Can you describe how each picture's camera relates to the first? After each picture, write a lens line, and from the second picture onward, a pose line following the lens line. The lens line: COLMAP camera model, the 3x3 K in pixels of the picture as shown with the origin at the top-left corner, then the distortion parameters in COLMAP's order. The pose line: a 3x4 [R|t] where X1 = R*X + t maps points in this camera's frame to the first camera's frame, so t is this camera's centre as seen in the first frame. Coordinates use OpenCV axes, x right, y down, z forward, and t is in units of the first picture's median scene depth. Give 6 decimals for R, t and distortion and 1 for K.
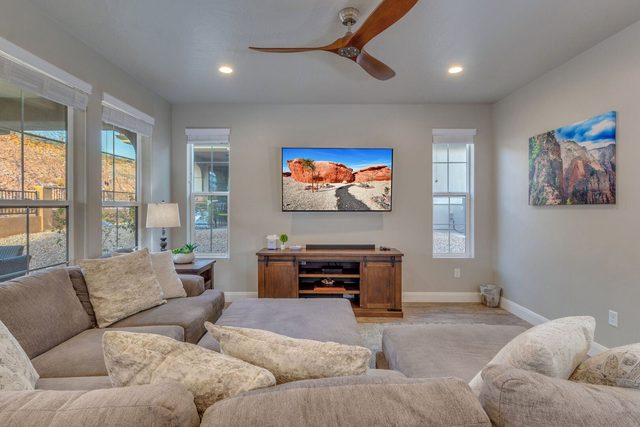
lens RADIAL K [[306.7, 0, 316.2], [0, 306.7, 211.2], [0, 0, 1]] dist [0.002542, 0.000333]
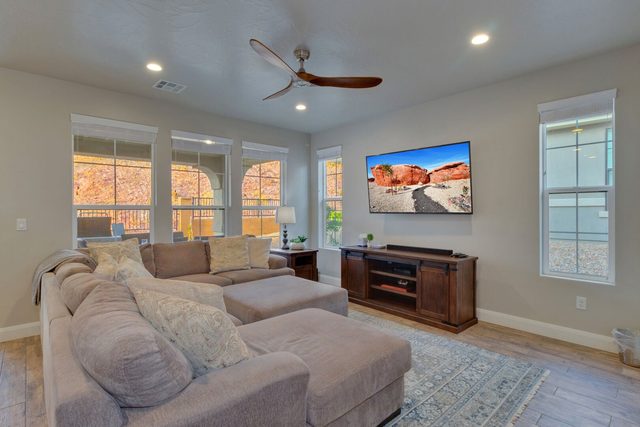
lens RADIAL K [[306.7, 0, 320.7], [0, 306.7, 210.6], [0, 0, 1]] dist [0.002542, 0.000333]
pose [[0.704637, 0.001136, -0.709567, 0.564833], [-0.010294, 0.999910, -0.008621, 0.003124], [0.709494, 0.013379, 0.704585, 0.085535]]
